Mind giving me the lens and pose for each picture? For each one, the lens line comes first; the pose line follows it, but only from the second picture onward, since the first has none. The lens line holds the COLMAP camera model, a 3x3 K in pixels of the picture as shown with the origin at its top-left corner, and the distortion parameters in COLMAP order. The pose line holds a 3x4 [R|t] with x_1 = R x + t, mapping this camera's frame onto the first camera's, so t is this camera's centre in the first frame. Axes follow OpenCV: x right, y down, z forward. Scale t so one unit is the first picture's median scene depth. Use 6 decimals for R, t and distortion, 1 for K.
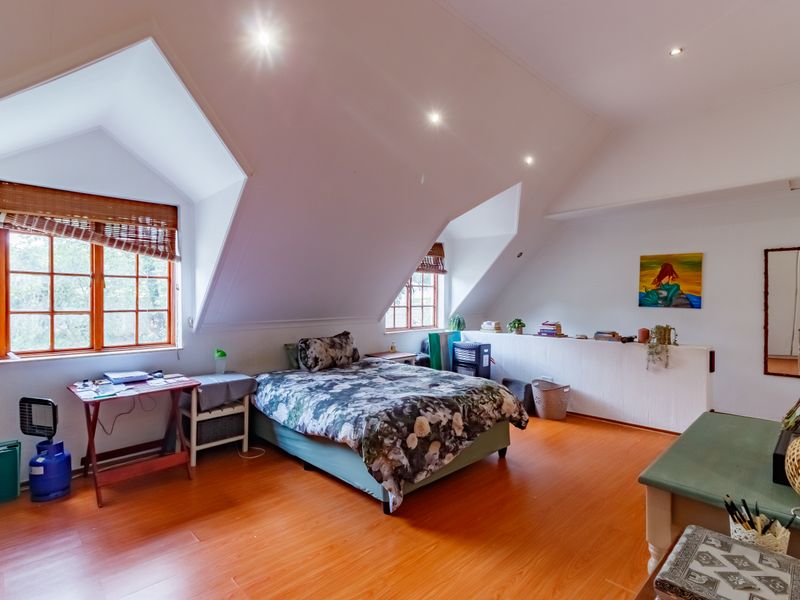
lens RADIAL K [[421.1, 0, 398.0], [0, 421.1, 297.5], [0, 0, 1]] dist [0.000588, -0.000064]
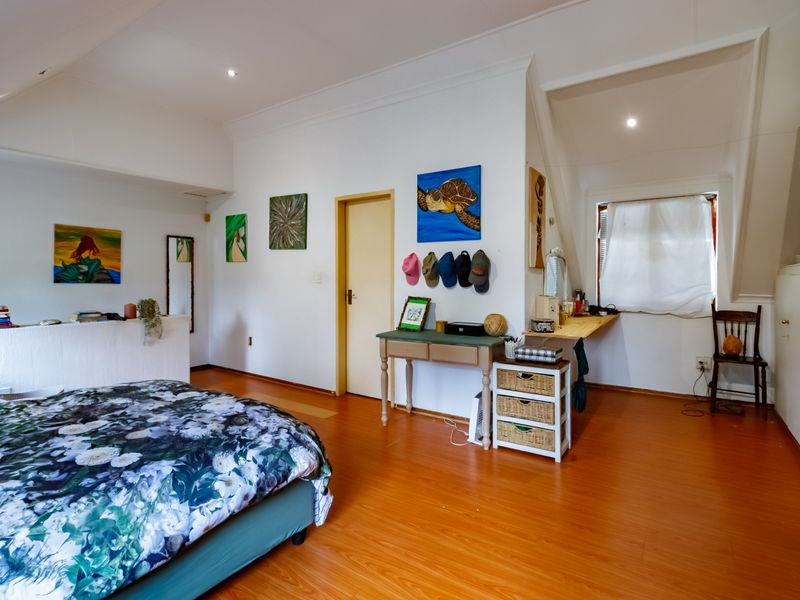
lens RADIAL K [[421.1, 0, 399.2], [0, 421.1, 277.9], [0, 0, 1]] dist [0.000588, -0.000064]
pose [[-0.207929, 0.001265, 0.978143, -0.458708], [-0.002925, 0.999994, -0.001915, 0.012283], [-0.978140, -0.003259, -0.207924, 0.543566]]
